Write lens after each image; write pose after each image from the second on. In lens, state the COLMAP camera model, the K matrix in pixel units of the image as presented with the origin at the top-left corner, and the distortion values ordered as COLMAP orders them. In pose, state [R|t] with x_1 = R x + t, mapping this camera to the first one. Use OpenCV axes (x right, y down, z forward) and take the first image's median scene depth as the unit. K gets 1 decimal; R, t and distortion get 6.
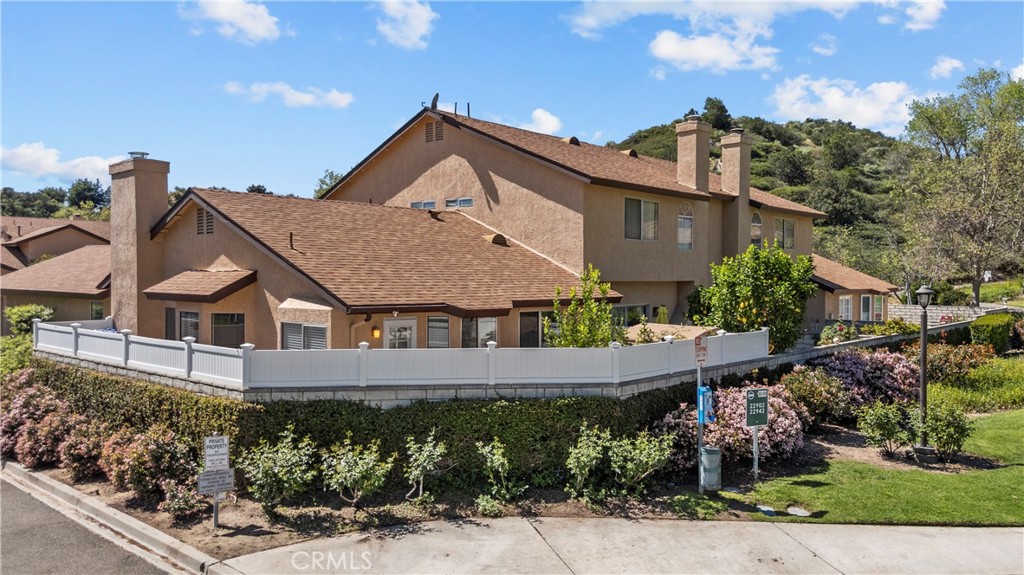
lens RADIAL K [[750.1, 0, 513.6], [0, 750.1, 286.9], [0, 0, 1]] dist [0.044101, -0.003320]
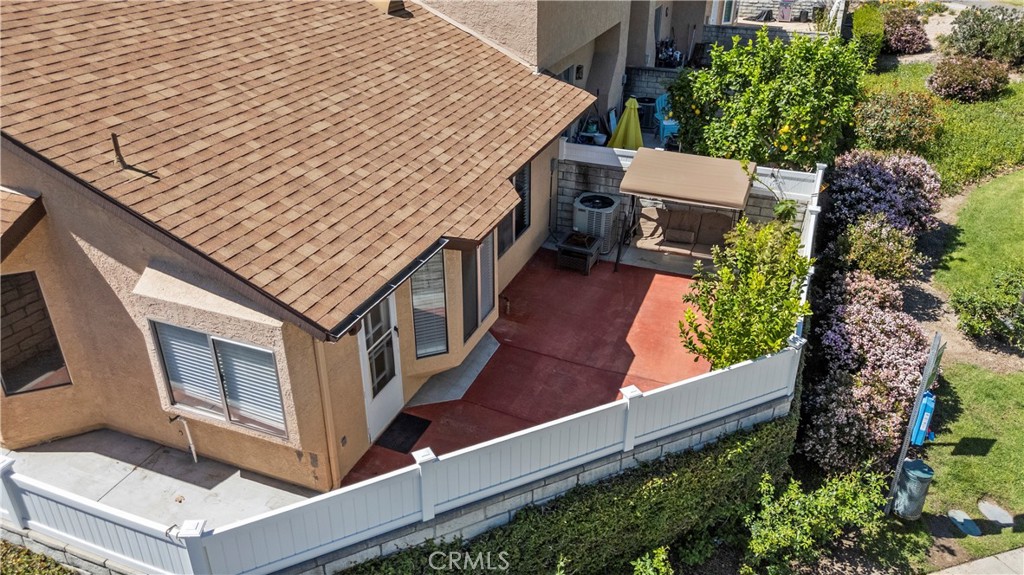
lens RADIAL K [[750.1, 0, 509.9], [0, 750.1, 285.9], [0, 0, 1]] dist [0.044101, -0.003320]
pose [[0.938657, -0.163741, 0.303500, -0.230143], [0.001318, 0.881783, 0.471653, -0.220290], [-0.344851, -0.442320, 0.827908, 0.493991]]
